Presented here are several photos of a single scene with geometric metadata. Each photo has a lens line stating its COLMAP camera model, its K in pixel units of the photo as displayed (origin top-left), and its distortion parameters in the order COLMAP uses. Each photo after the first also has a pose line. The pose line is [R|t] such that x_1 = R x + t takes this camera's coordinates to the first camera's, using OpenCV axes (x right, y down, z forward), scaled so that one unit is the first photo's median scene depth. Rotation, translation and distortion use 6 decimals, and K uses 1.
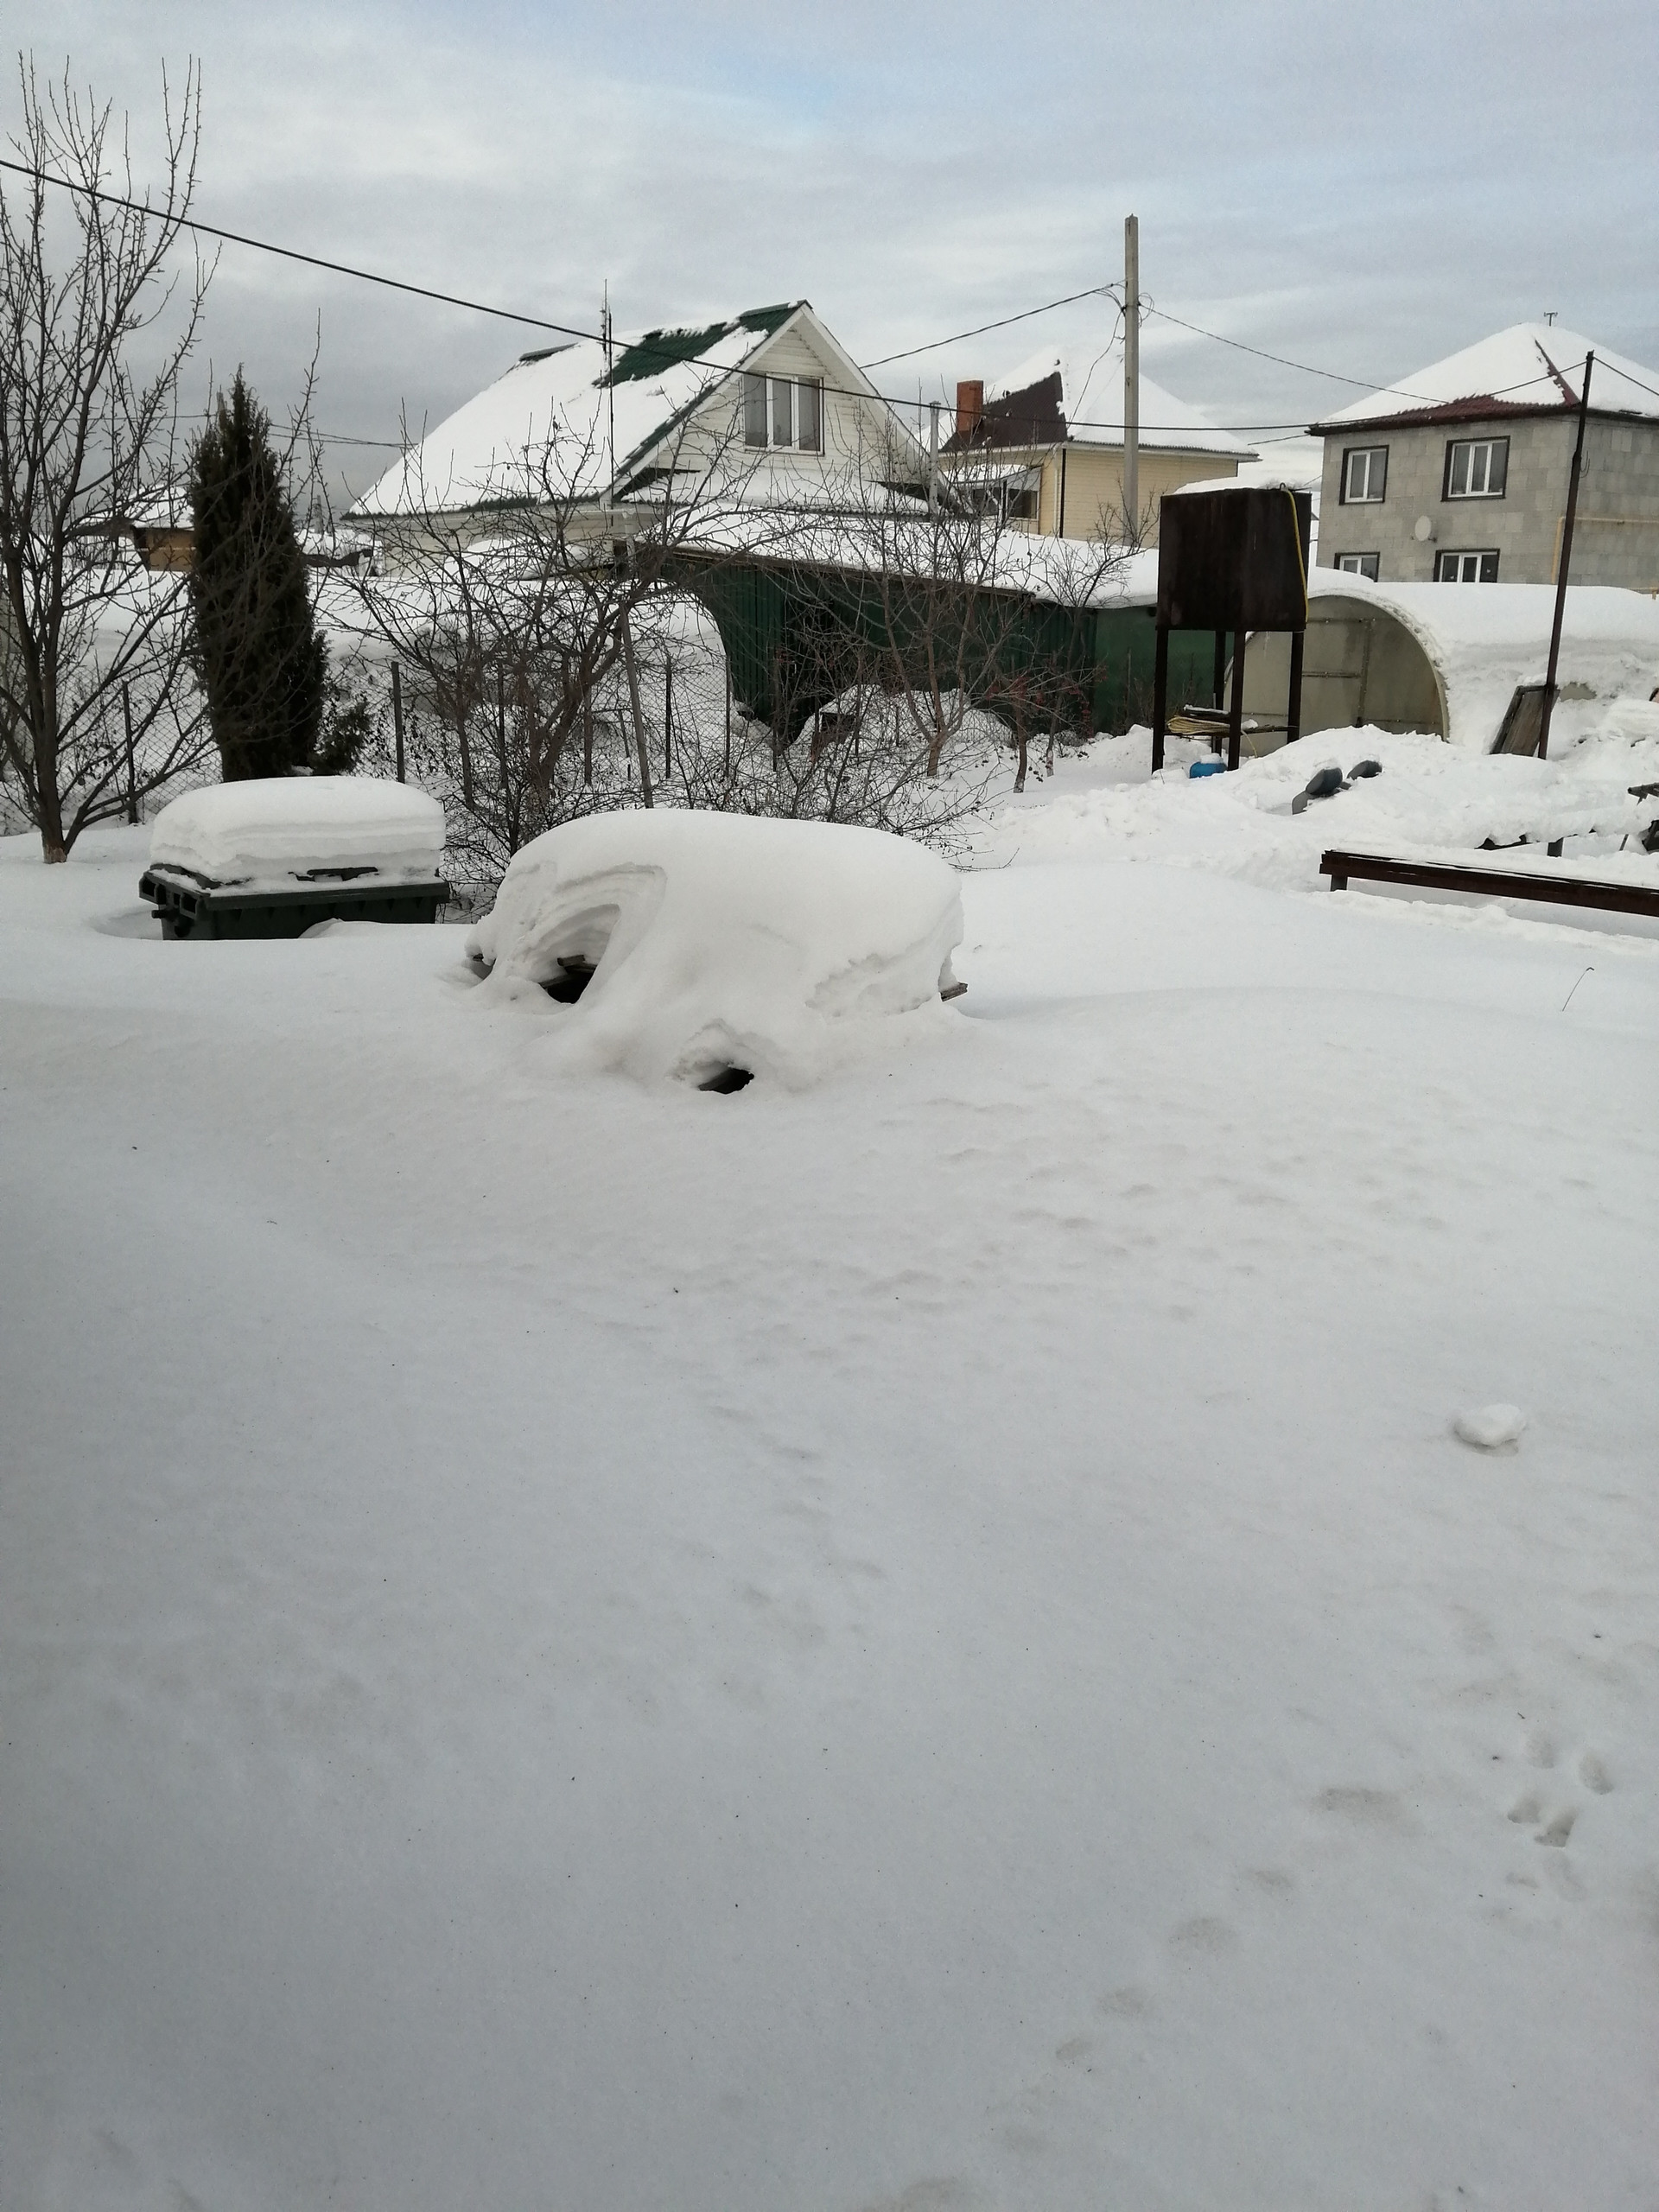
lens RADIAL K [[1788.3, 0, 829.5], [0, 1788.3, 1106.0], [0, 0, 1]] dist [-0.001623, -0.003918]
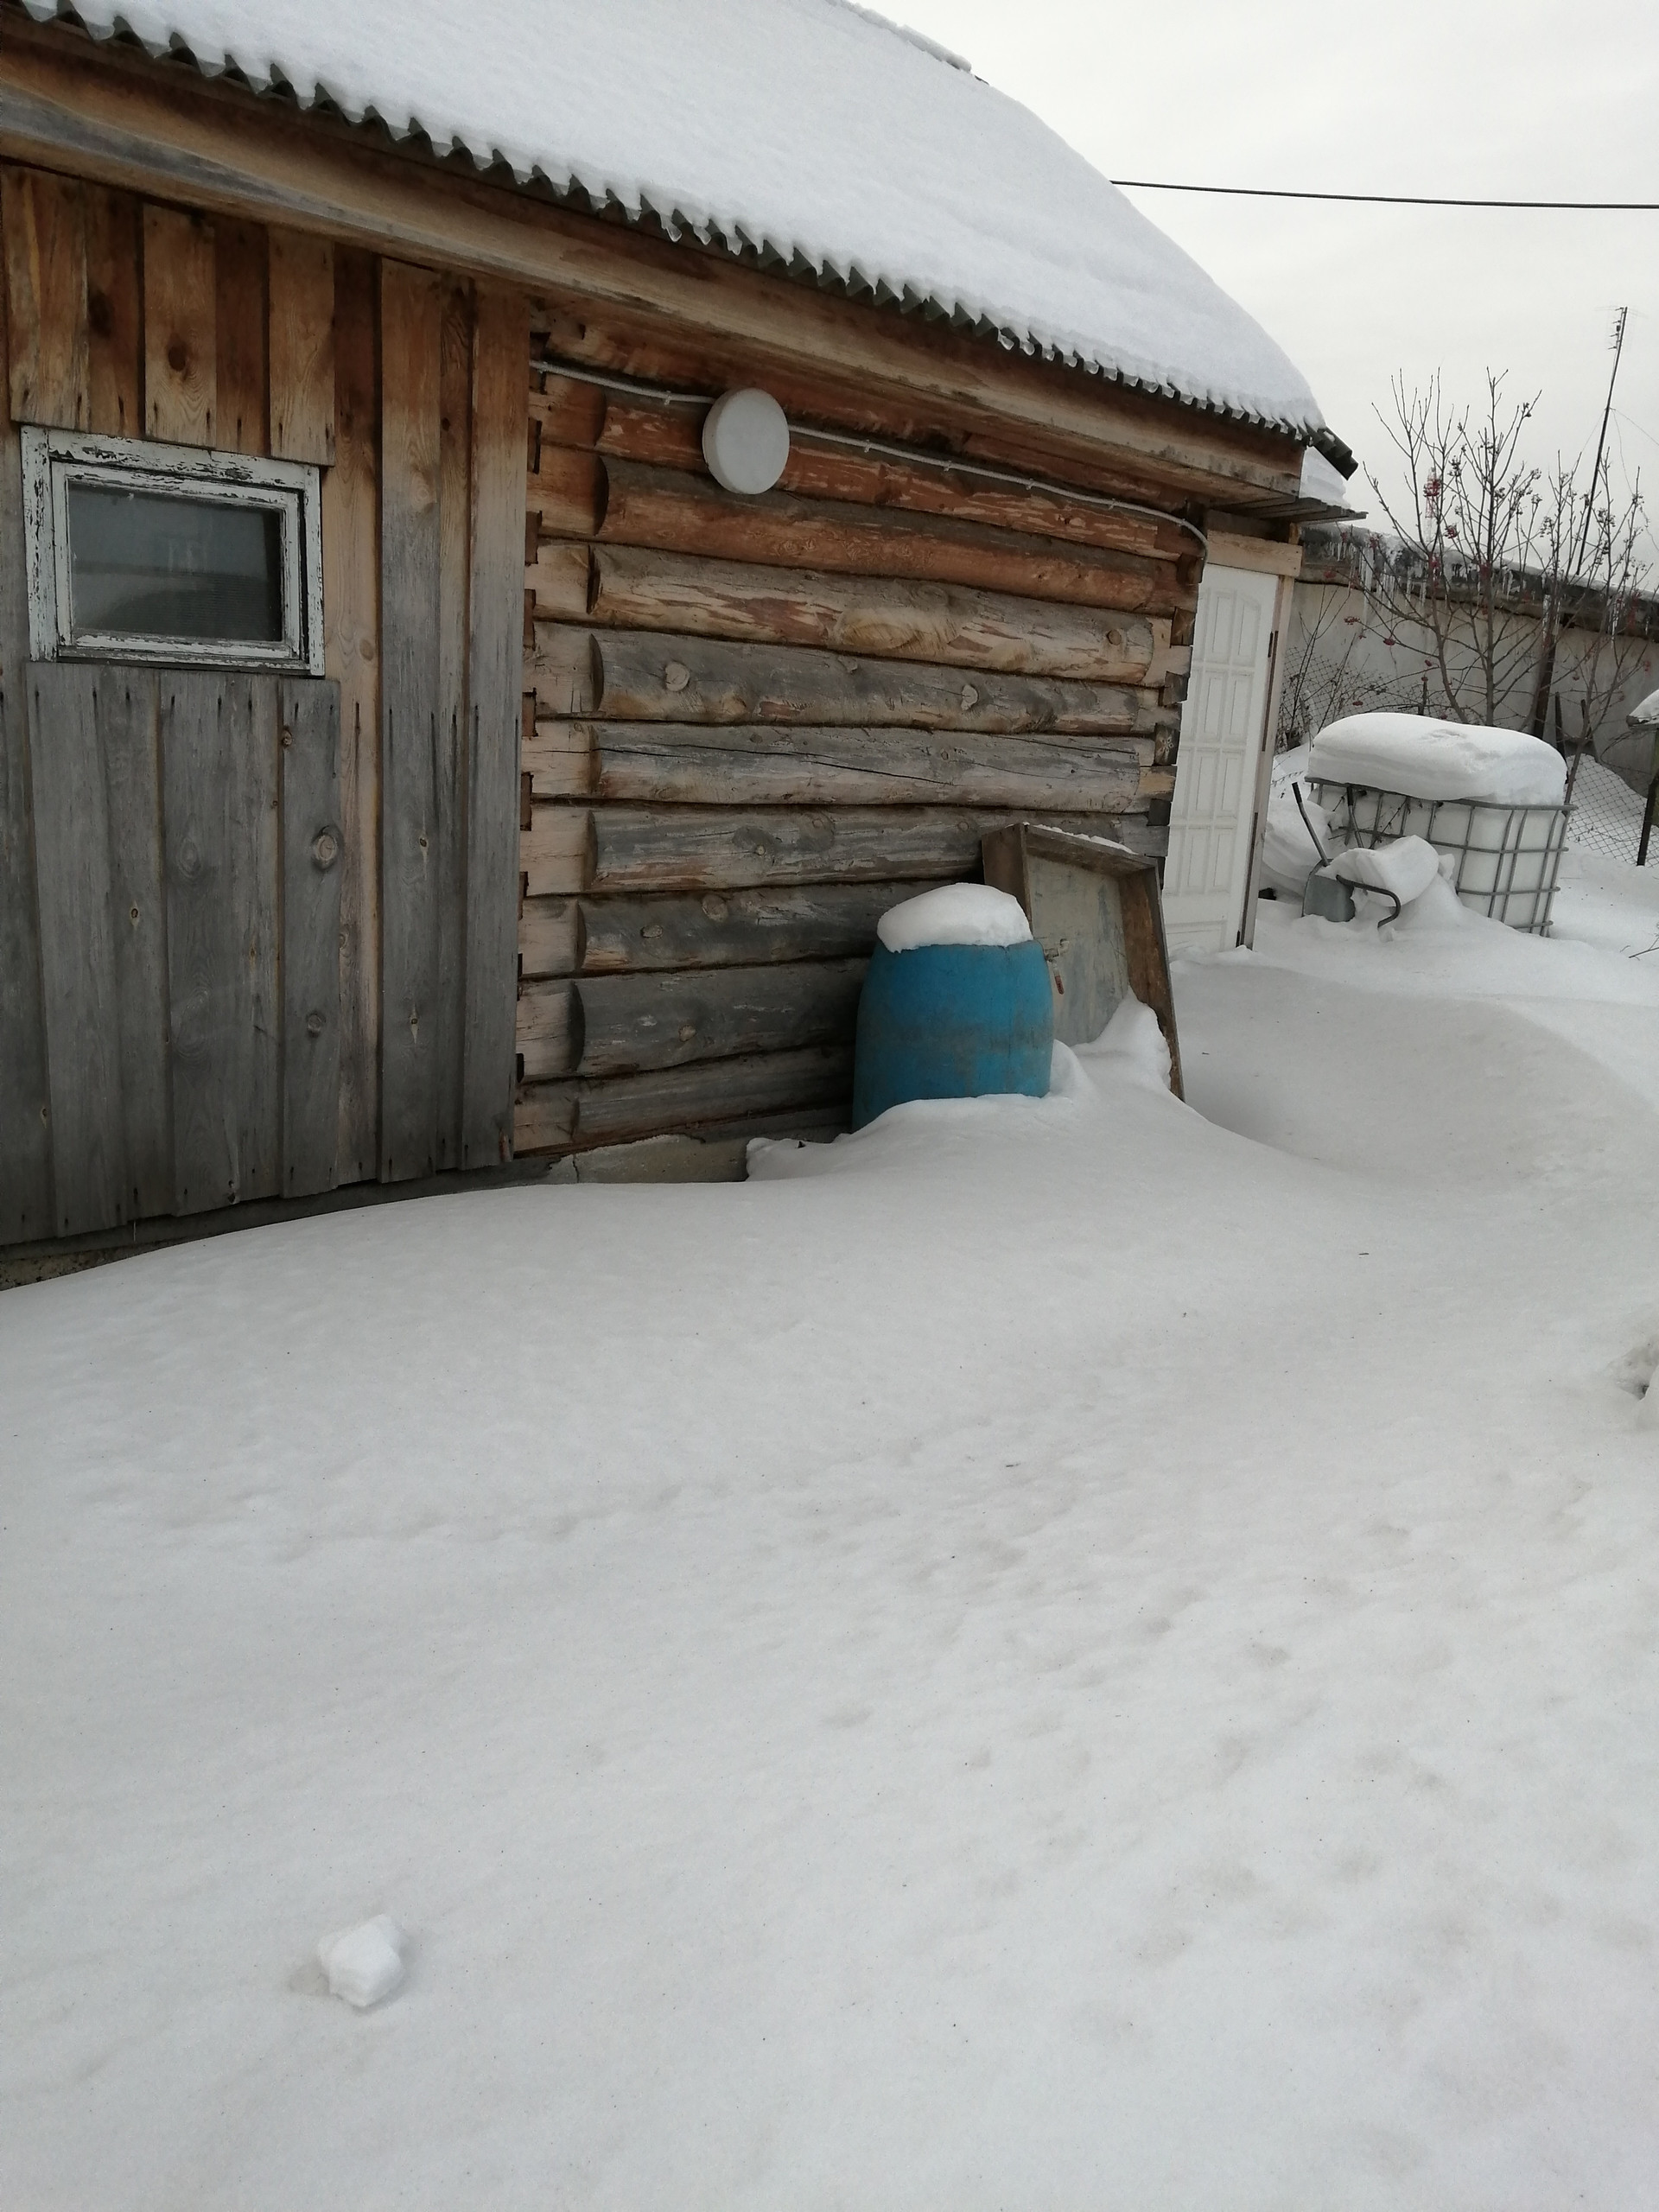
lens RADIAL K [[1685.4, 0, 829.5], [0, 1685.4, 1106.0], [0, 0, 1]] dist [-0.047235, -0.000252]
pose [[0.094882, 0.204016, -0.974359, 0.206504], [-0.310656, 0.935963, 0.165726, -0.051263], [0.945775, 0.286966, 0.152185, 0.240802]]
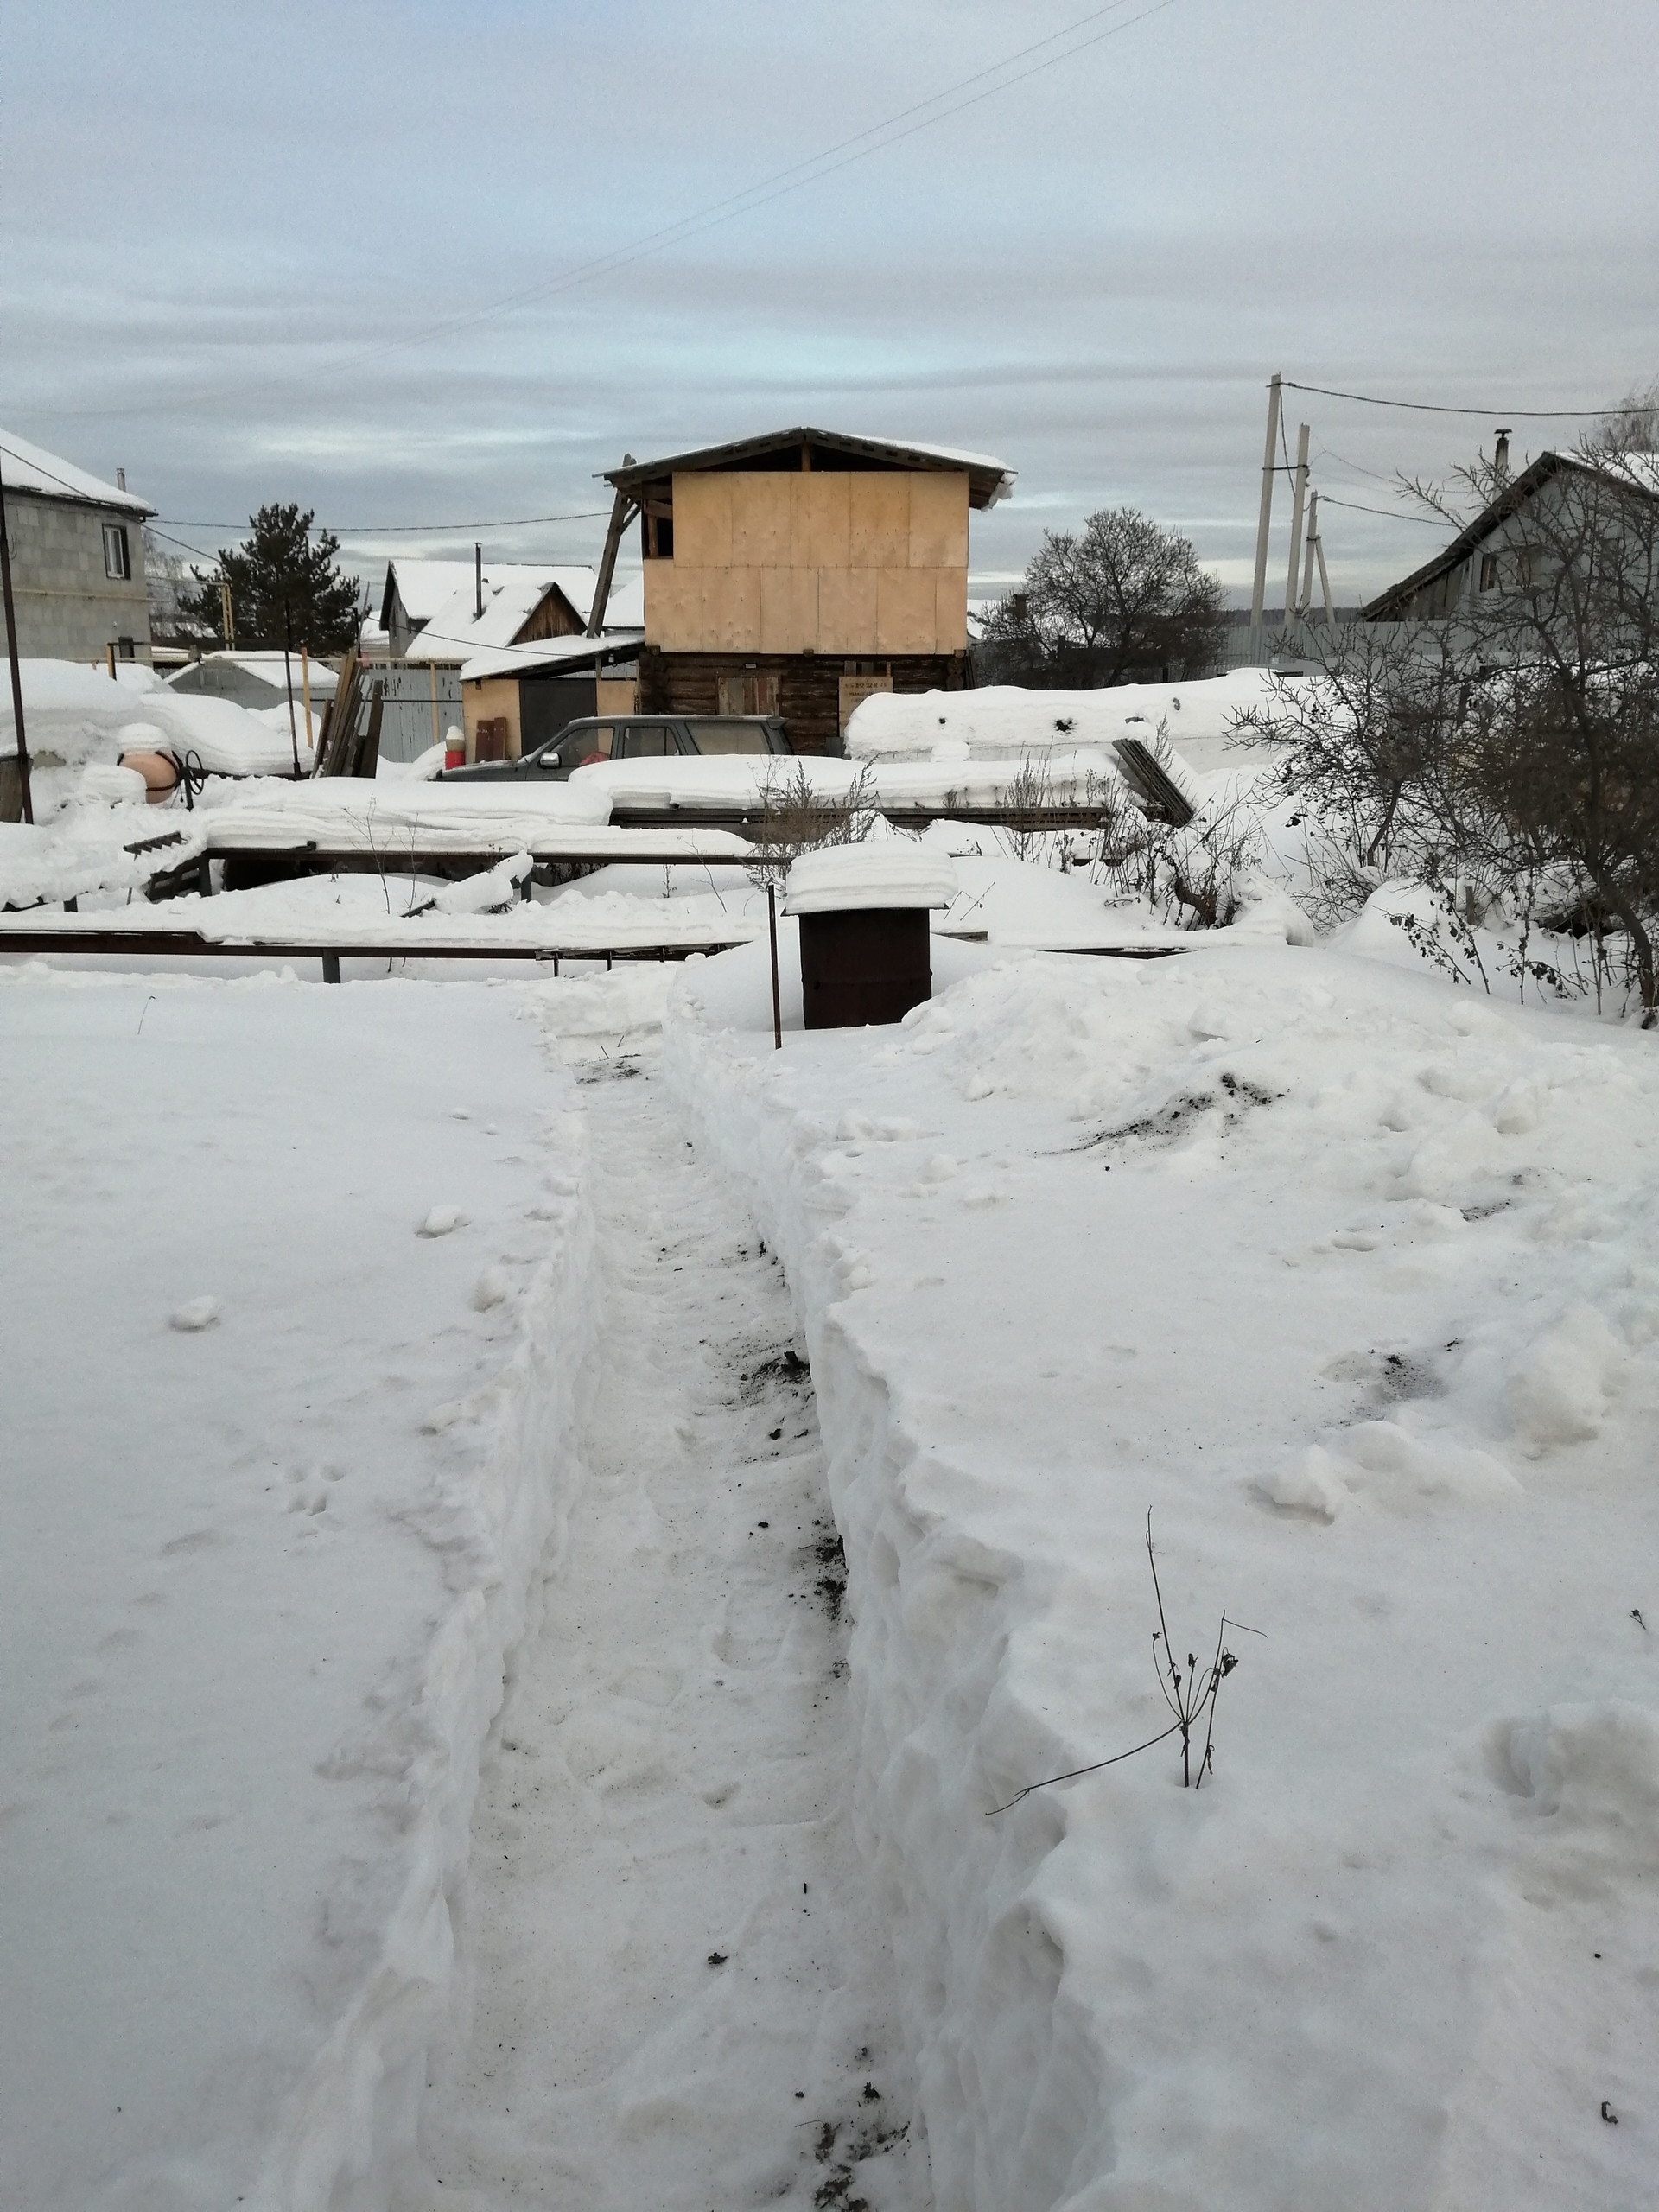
lens RADIAL K [[1788.3, 0, 829.5], [0, 1788.3, 1106.0], [0, 0, 1]] dist [-0.001623, -0.003918]
pose [[0.694232, -0.167451, 0.700001, -0.053660], [0.190881, 0.980569, 0.045259, 0.013311], [-0.693978, 0.102197, 0.712706, -0.077271]]
